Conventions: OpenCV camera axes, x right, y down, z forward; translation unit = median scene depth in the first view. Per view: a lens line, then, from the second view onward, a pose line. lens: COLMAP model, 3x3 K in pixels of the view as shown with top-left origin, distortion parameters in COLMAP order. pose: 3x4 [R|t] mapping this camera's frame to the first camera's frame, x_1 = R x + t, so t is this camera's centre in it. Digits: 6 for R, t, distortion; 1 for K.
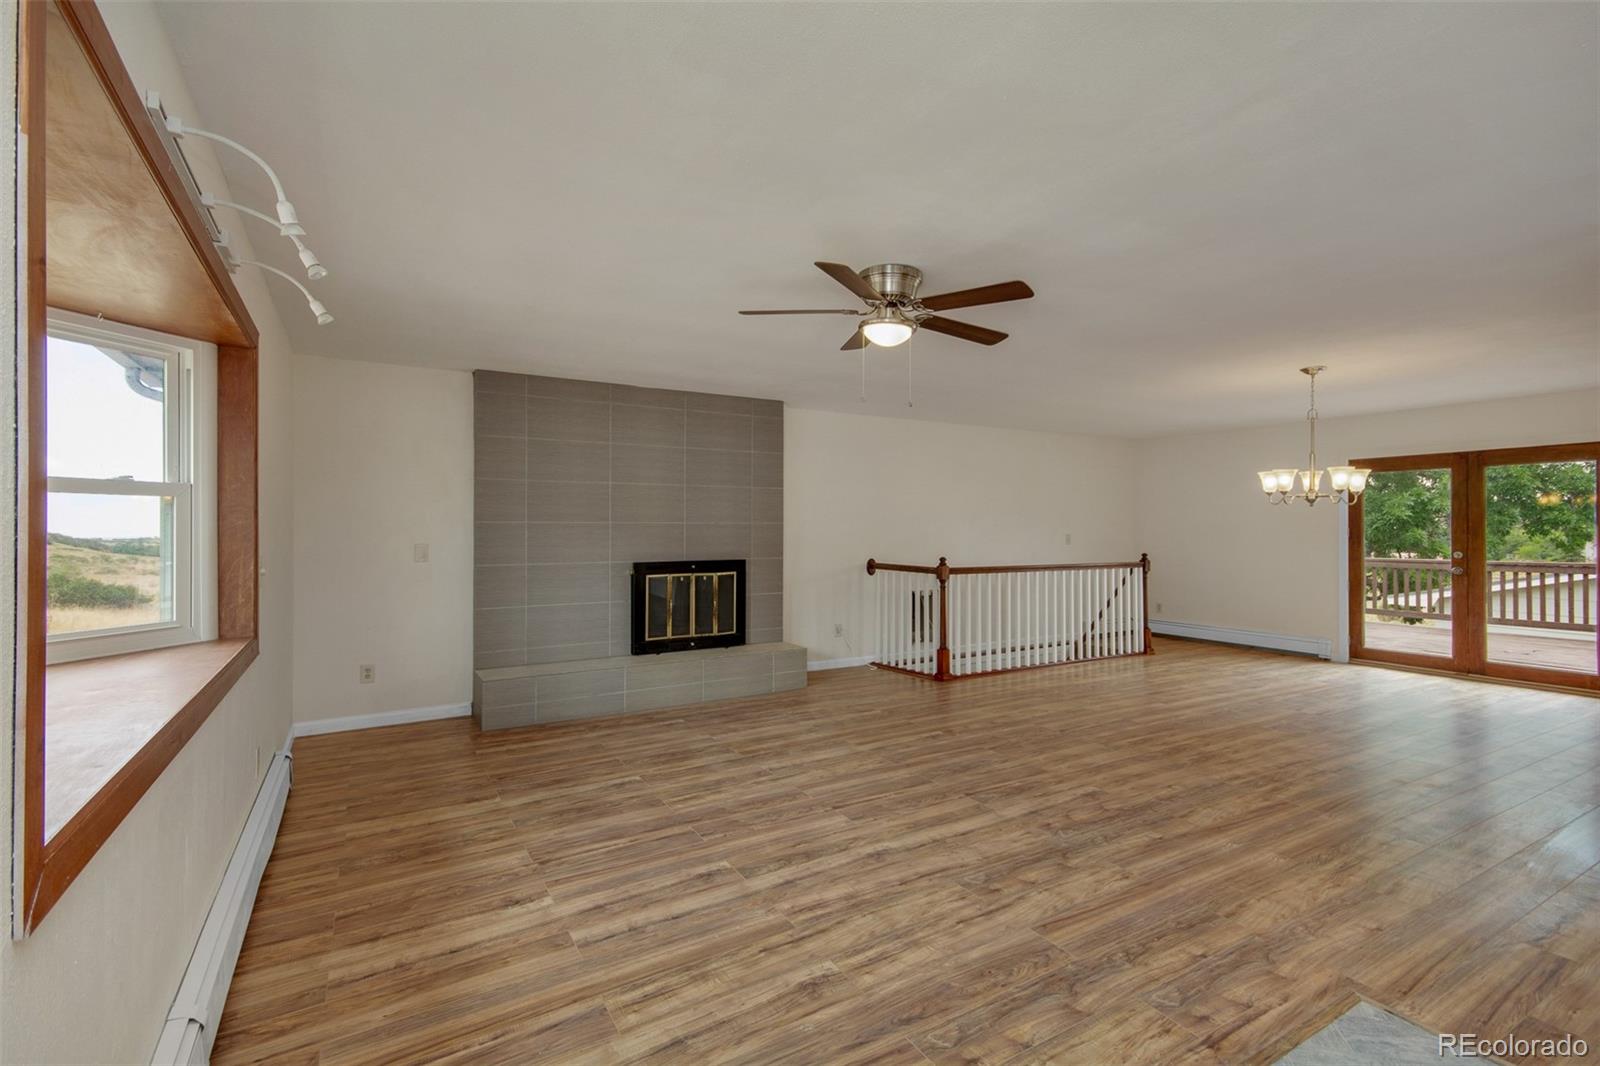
lens RADIAL K [[744.8, 0, 800.0], [0, 744.8, 533.0], [0, 0, 1]] dist [-0.000043, -0.000013]
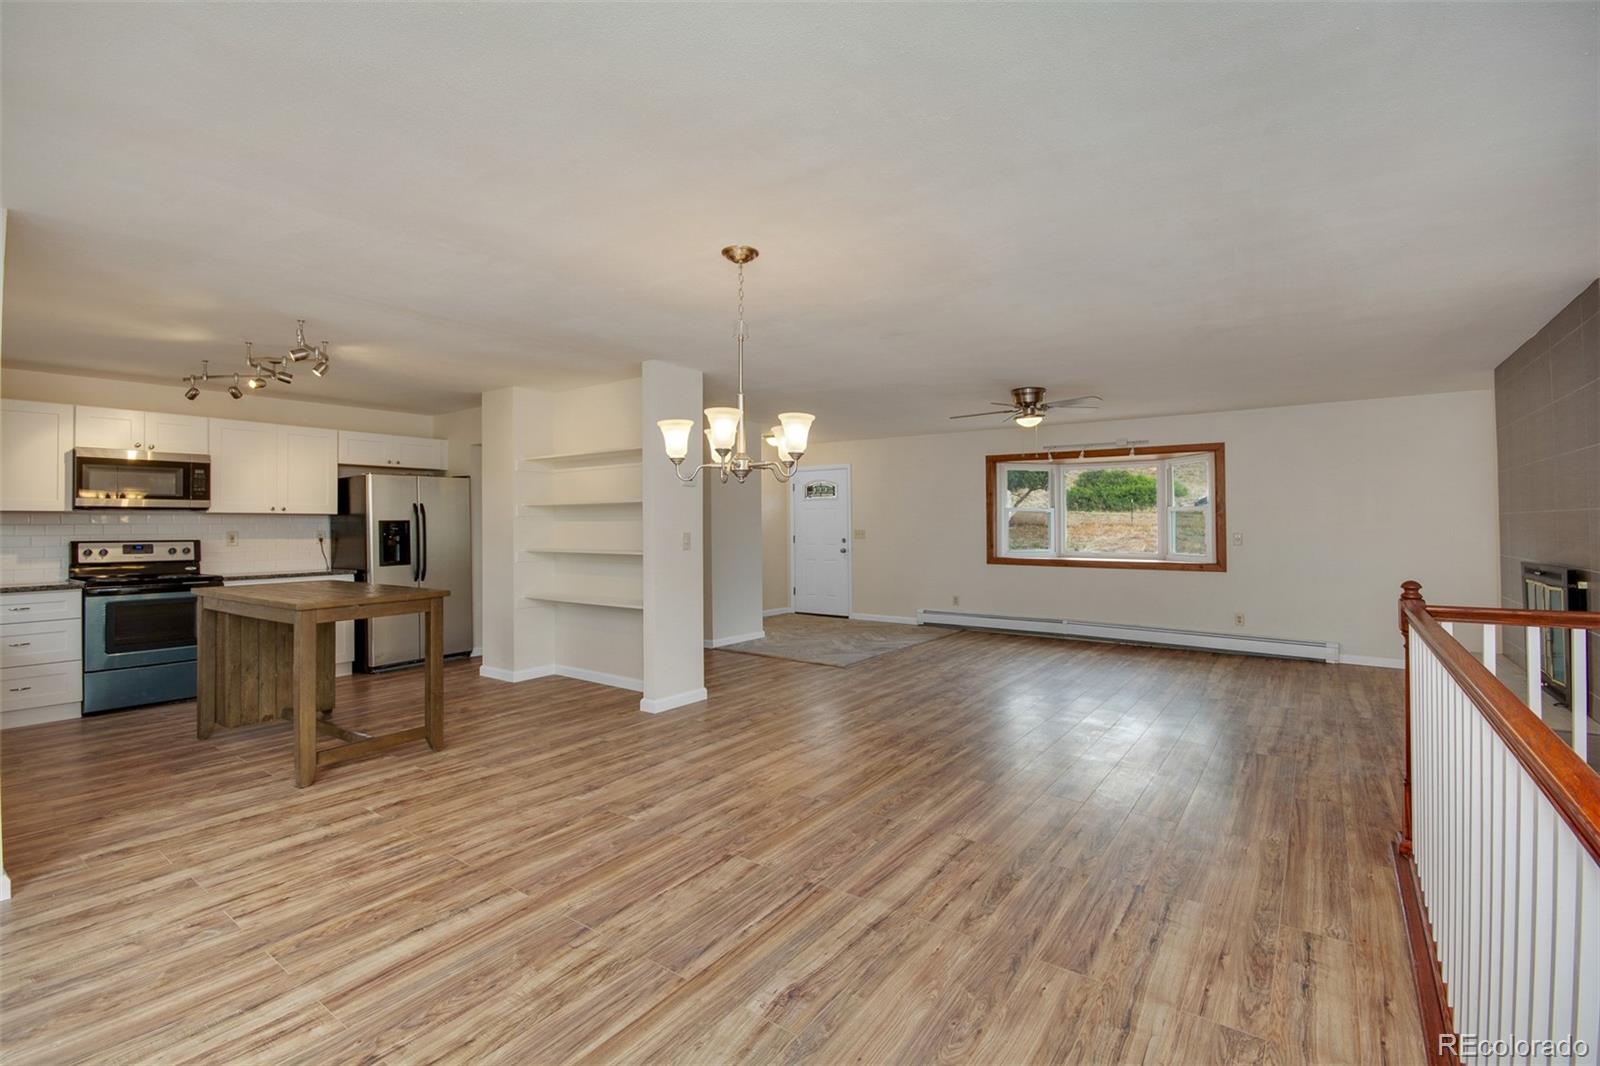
lens RADIAL K [[708.9, 0, 806.6], [0, 708.9, 513.6], [0, 0, 1]] dist [-0.001657, -0.000380]
pose [[-0.918825, -0.000481, -0.394664, 1.170979], [0.004068, 0.999935, -0.010689, -0.010902], [0.394643, -0.011427, -0.918763, 2.090618]]
